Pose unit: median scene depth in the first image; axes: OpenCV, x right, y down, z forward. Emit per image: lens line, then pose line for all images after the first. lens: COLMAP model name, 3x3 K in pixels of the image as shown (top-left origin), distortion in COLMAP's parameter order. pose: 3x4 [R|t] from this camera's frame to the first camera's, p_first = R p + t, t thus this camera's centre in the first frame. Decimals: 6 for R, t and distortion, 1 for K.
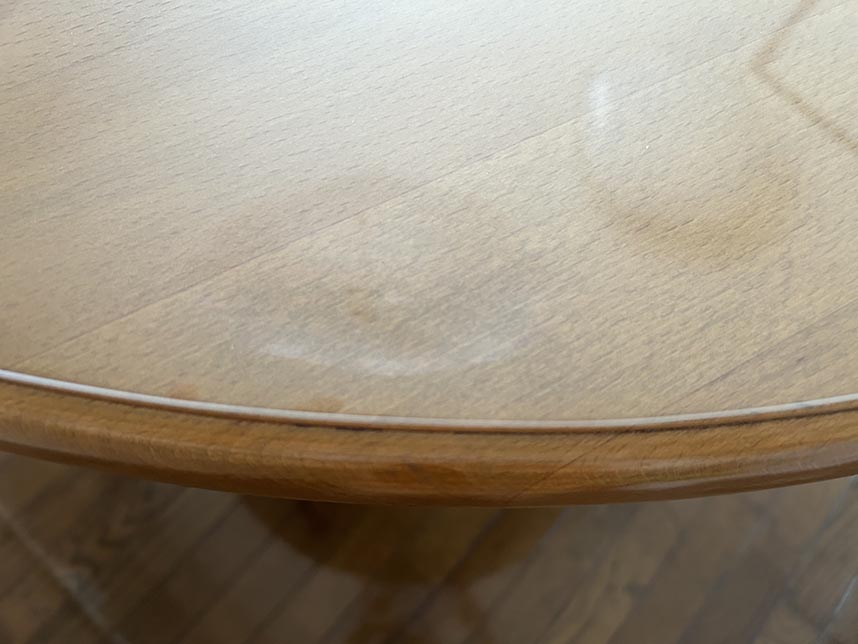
lens RADIAL K [[646.8, 0, 429.5], [0, 646.8, 323.7], [0, 0, 1]] dist [0.004385, 0.001794]
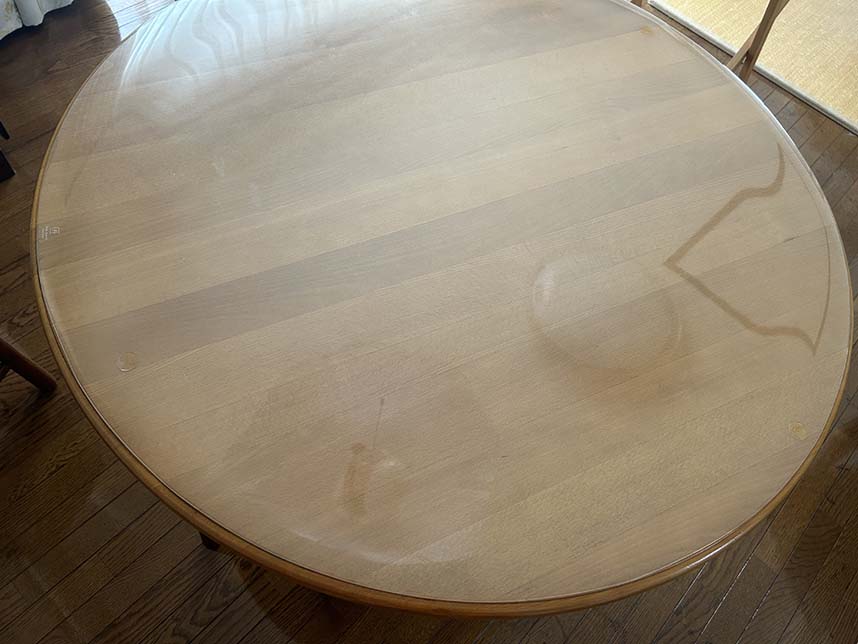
lens RADIAL K [[646.8, 0, 427.9], [0, 646.8, 320.0], [0, 0, 1]] dist [0.004385, 0.001794]
pose [[0.994778, 0.086440, 0.054269, -0.506740], [-0.078007, 0.986805, -0.141881, -1.068943], [-0.065817, 0.136907, 0.988395, -3.556999]]
